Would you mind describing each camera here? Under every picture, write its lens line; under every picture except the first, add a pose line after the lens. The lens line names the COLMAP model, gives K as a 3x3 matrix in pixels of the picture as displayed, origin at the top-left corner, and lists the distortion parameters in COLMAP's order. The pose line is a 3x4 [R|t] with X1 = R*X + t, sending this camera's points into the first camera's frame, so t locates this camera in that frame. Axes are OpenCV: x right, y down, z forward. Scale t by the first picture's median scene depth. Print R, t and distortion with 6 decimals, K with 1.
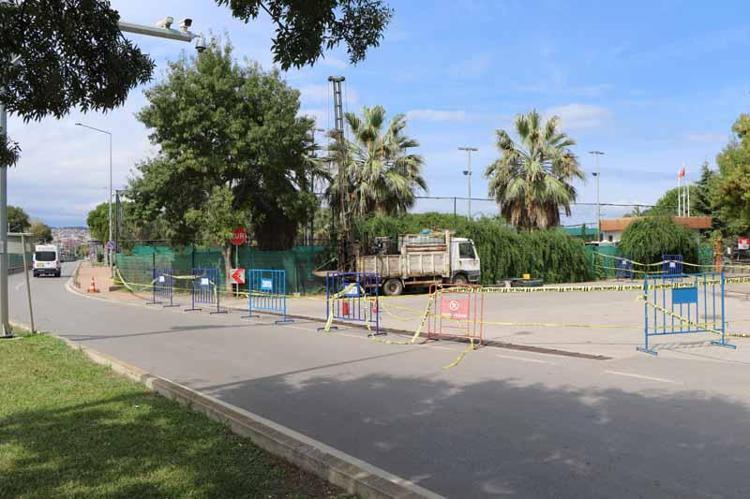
lens RADIAL K [[621.5, 0, 374.7], [0, 621.5, 253.6], [0, 0, 1]] dist [-0.159911, 0.095531]
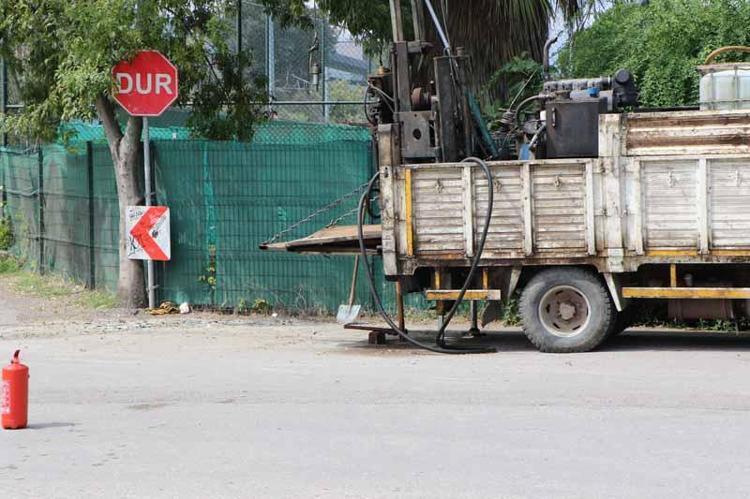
lens RADIAL K [[1815.8, 0, 375.1], [0, 1815.8, 249.5], [0, 0, 1]] dist [0.470157, 0.000000]
pose [[0.783676, 0.040735, -0.619833, 0.372561], [-0.011927, 0.998650, 0.050551, 0.002144], [0.621056, -0.032223, 0.783104, 0.457255]]
